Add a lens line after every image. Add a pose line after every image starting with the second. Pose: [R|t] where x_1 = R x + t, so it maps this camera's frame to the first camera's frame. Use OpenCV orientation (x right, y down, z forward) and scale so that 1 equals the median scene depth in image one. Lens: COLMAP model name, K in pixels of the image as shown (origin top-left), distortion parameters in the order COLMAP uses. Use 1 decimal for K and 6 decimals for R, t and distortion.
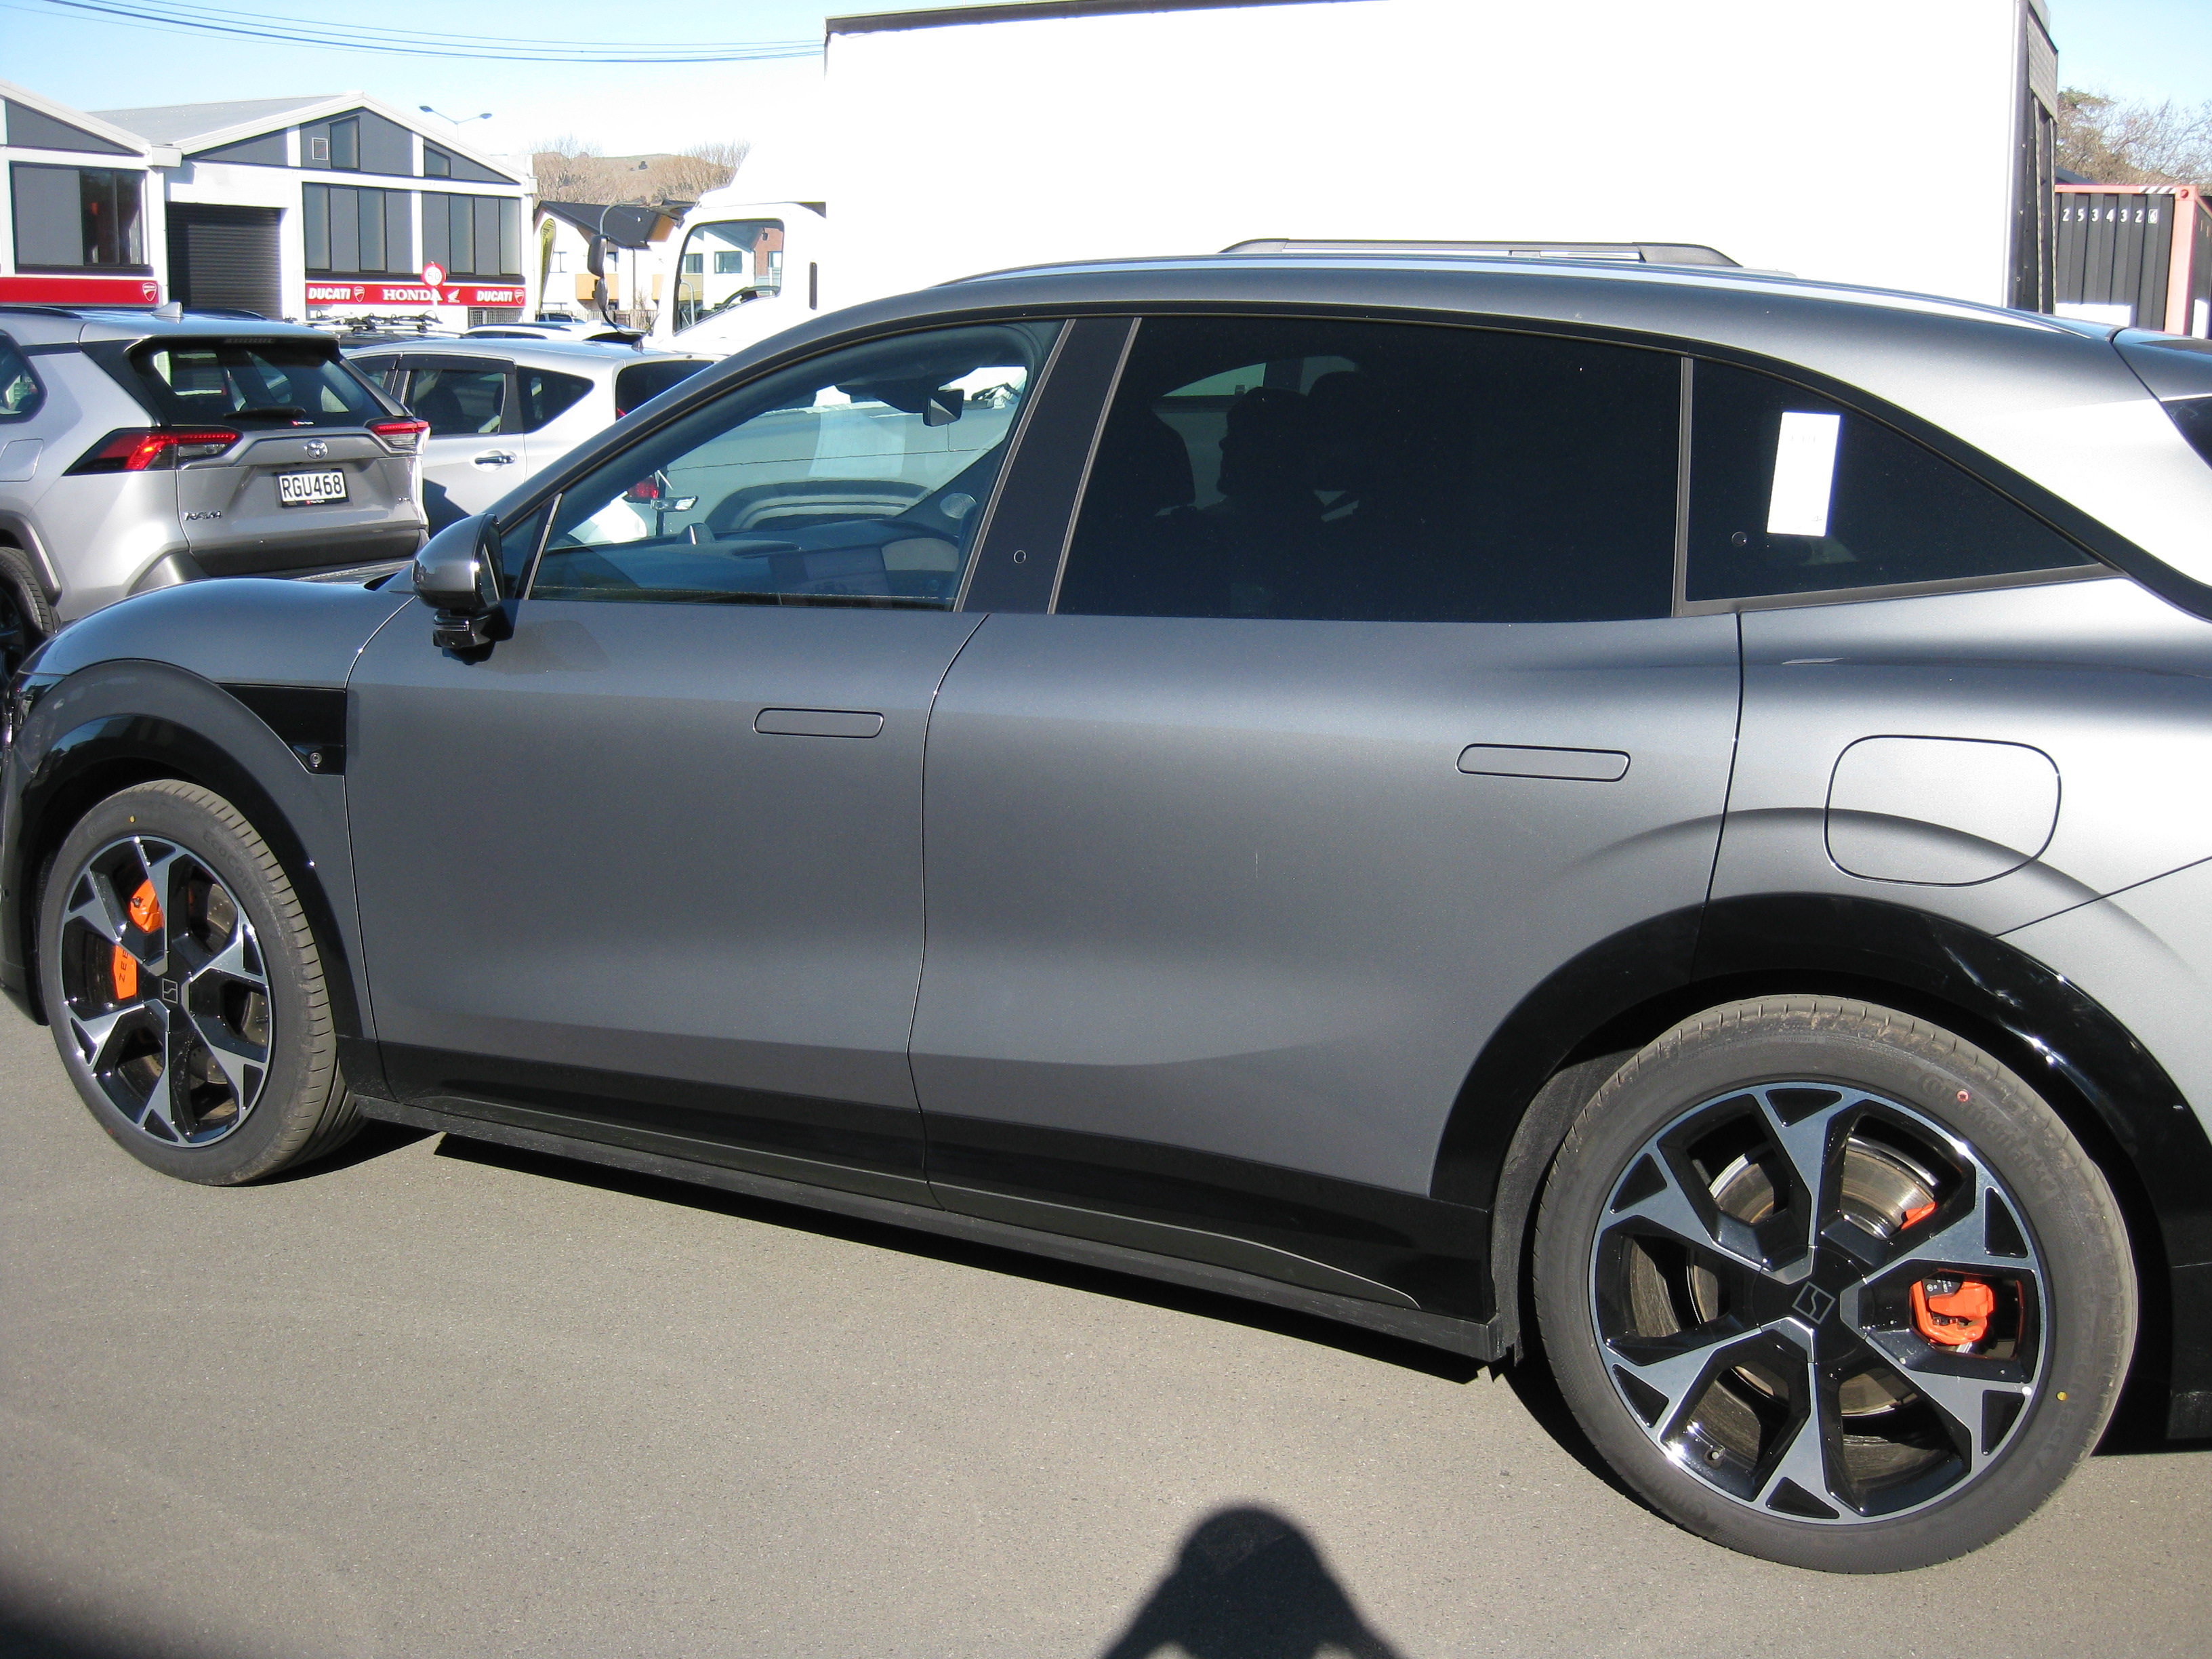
lens RADIAL K [[2488.4, 0, 1106.0], [0, 2488.4, 829.5], [0, 0, 1]] dist [-0.173500, 0.130132]
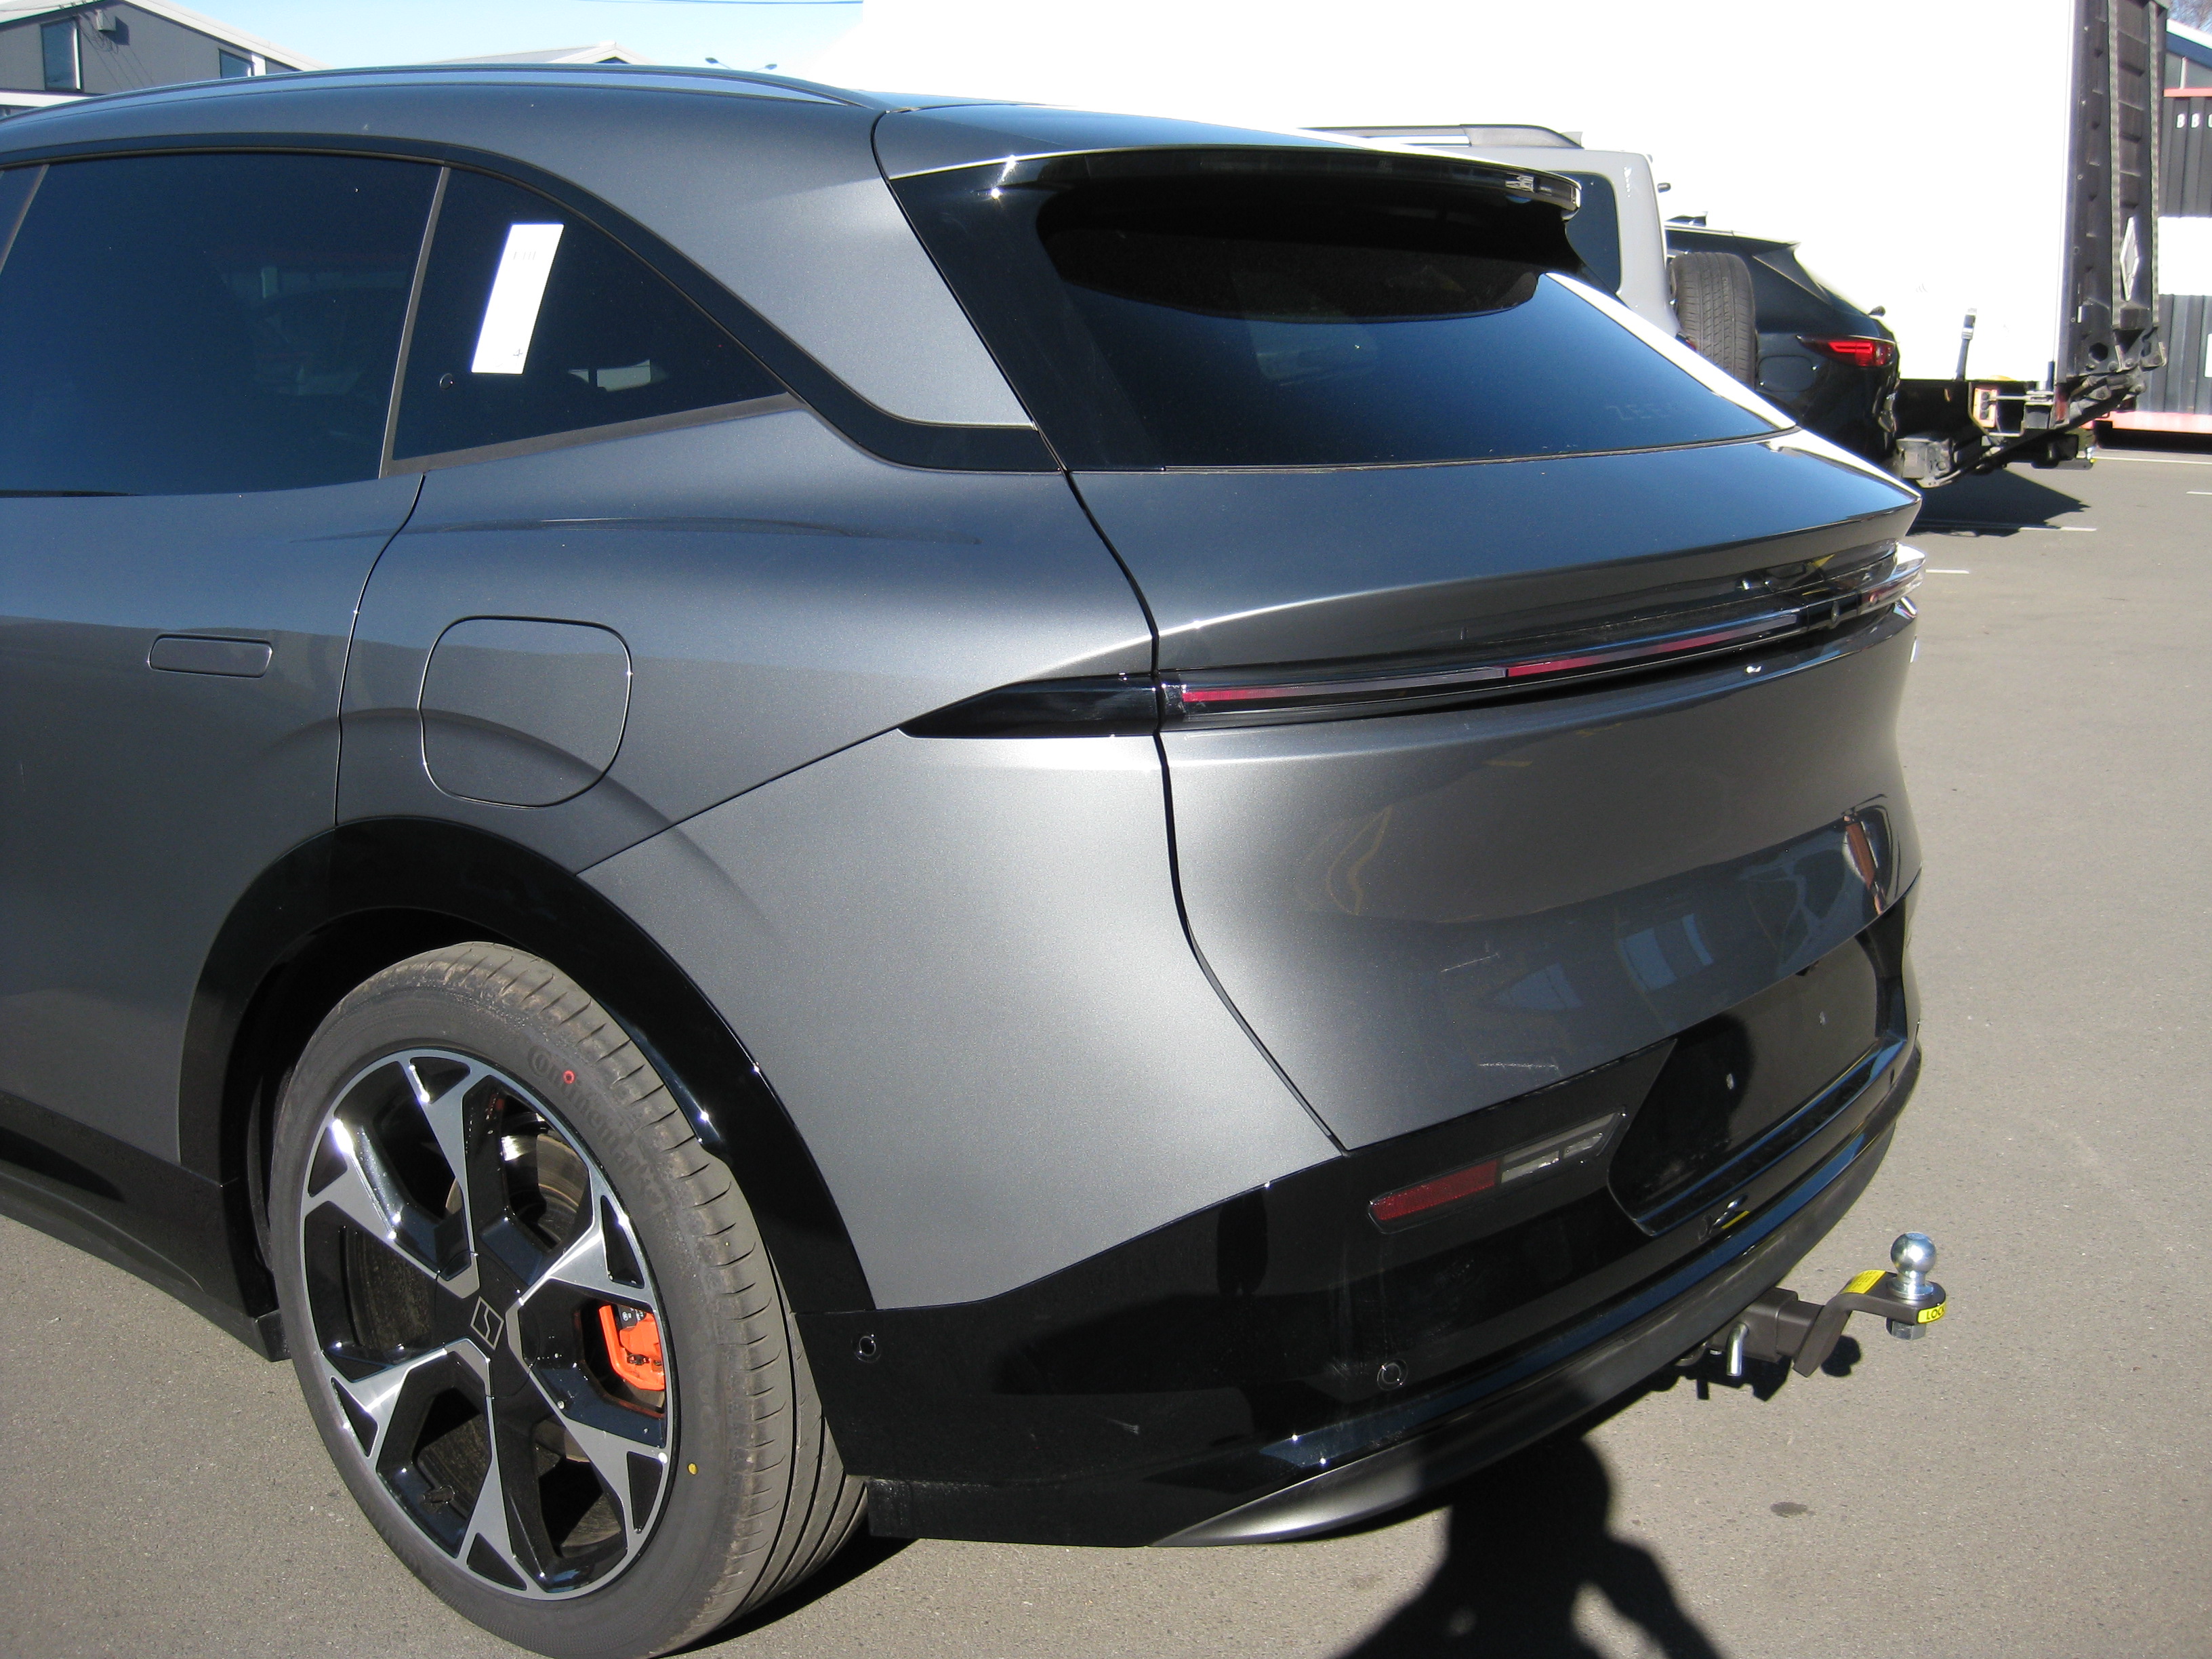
lens RADIAL K [[2451.3, 0, 1106.0], [0, 2451.3, 829.5], [0, 0, 1]] dist [-0.155224, -0.002080]
pose [[0.991849, 0.015504, -0.126470, 0.592738], [-0.012415, 0.999606, 0.025174, 0.007839], [0.126810, -0.023398, 0.991651, 0.238944]]
